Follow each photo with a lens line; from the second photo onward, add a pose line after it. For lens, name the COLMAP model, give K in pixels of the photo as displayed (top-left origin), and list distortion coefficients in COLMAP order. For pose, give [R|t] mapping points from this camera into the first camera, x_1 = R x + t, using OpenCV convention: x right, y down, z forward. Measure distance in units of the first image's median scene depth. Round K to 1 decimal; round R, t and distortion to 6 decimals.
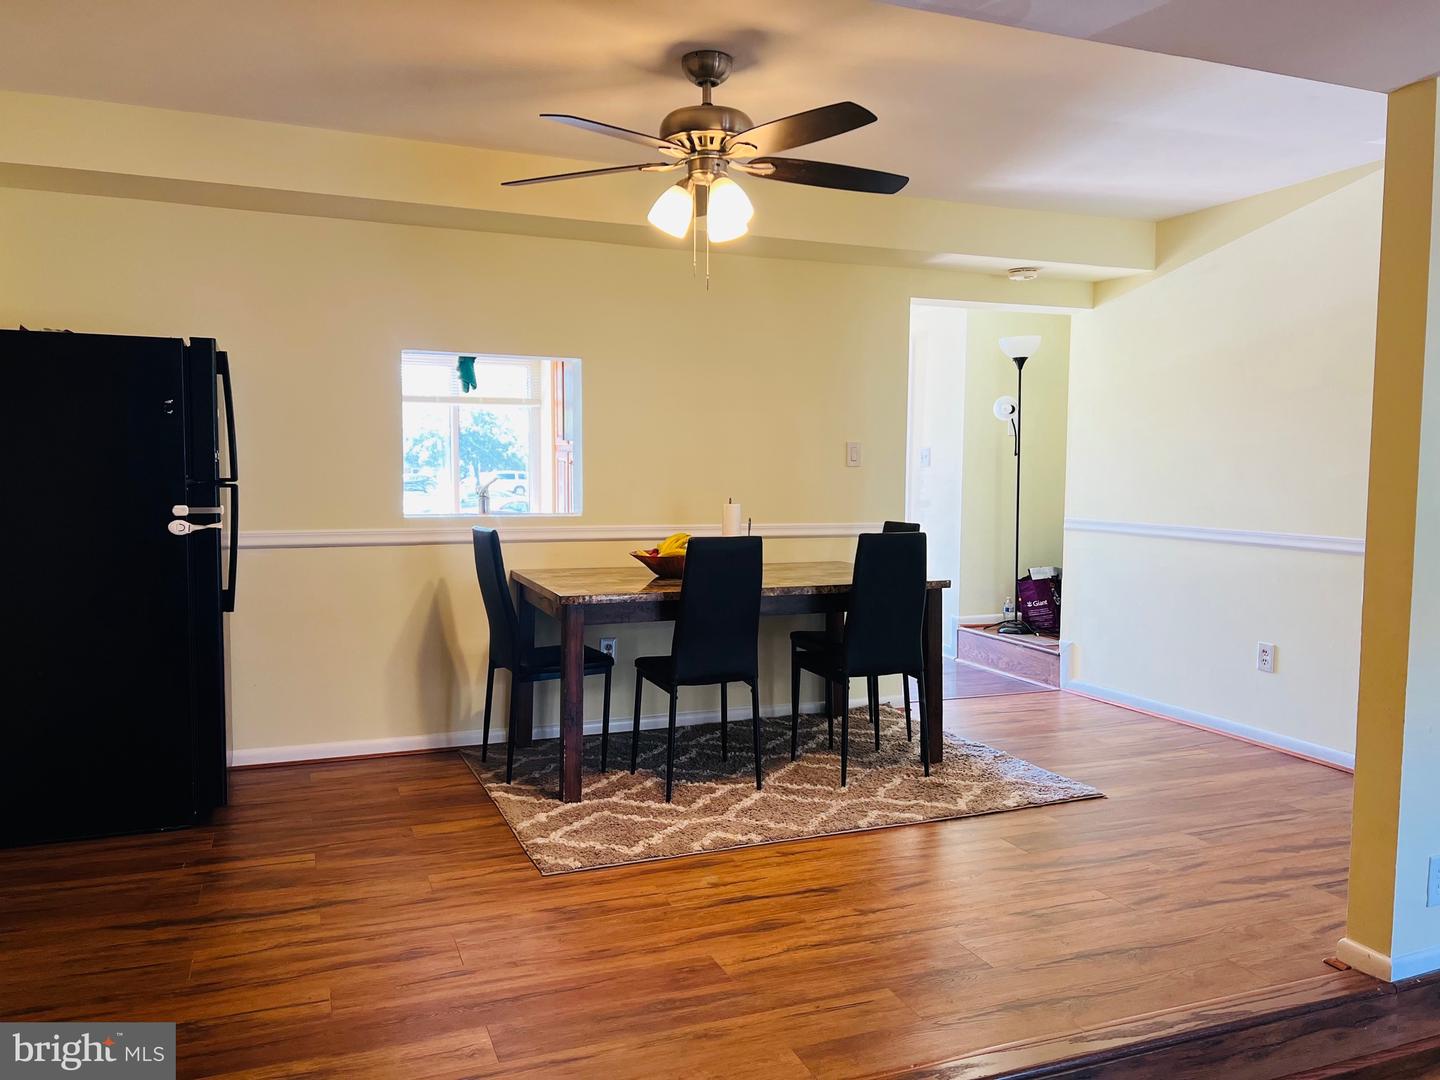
lens RADIAL K [[1070.1, 0, 718.3], [0, 1070.1, 546.8], [0, 0, 1]] dist [0.054879, -0.063776]
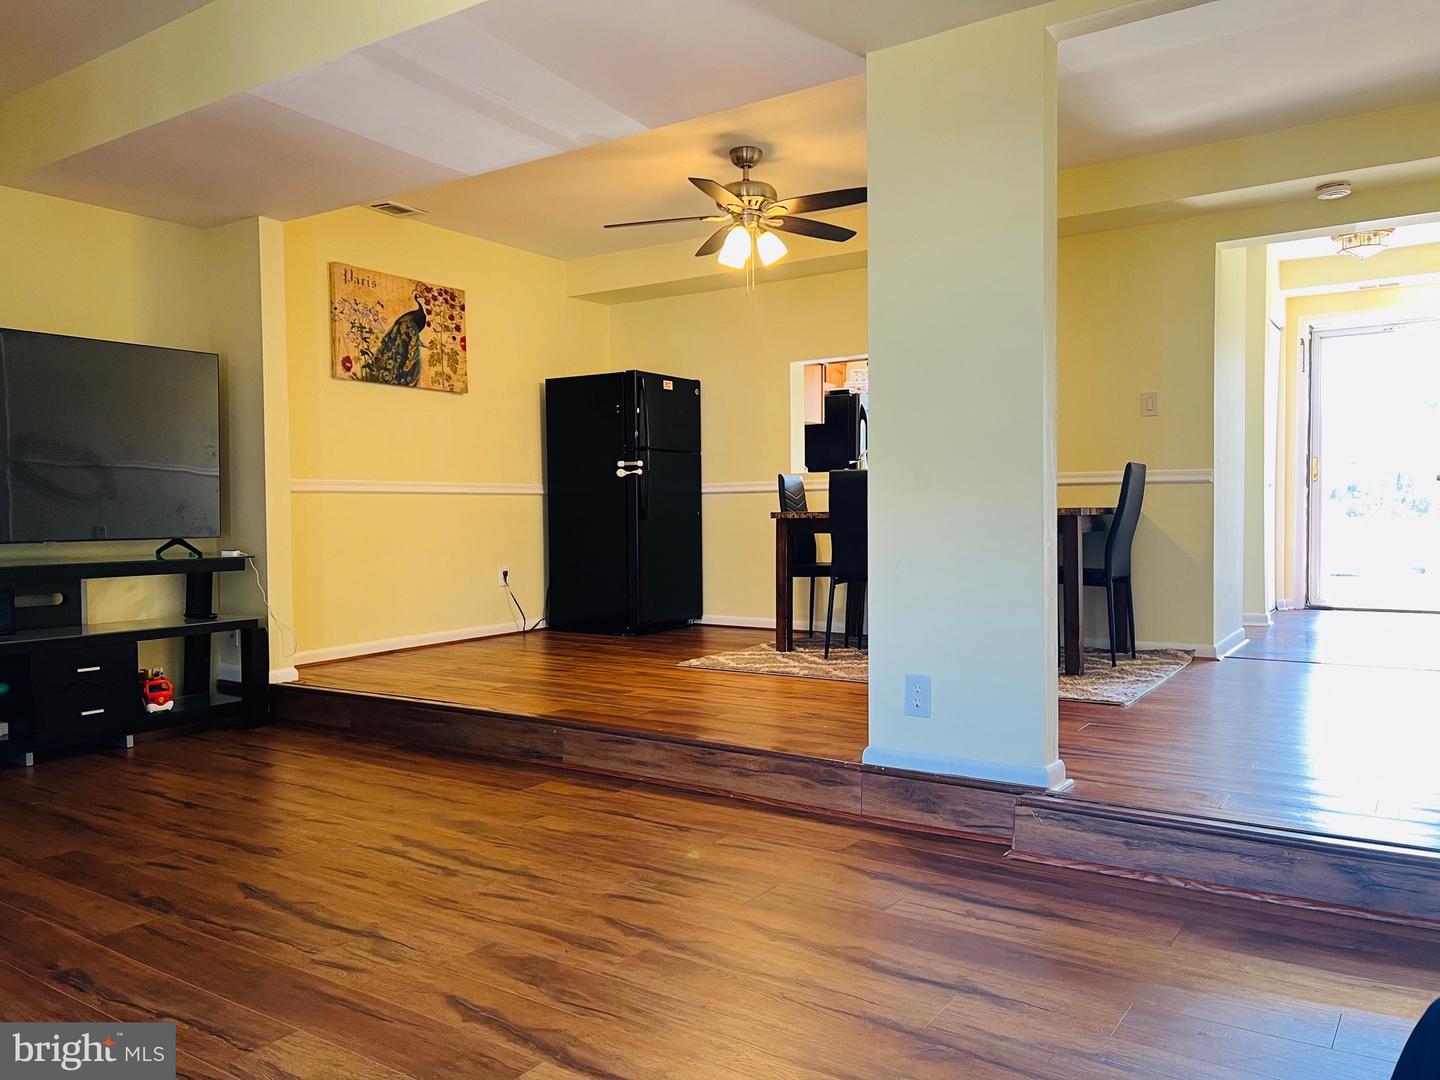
lens RADIAL K [[1070.1, 0, 717.1], [0, 1070.1, 553.5], [0, 0, 1]] dist [0.054879, -0.063776]
pose [[0.561282, 0.020932, -0.827360, 1.244816], [-0.046456, 0.998901, -0.006244, 0.137862], [0.826320, 0.041940, 0.561637, 0.114038]]
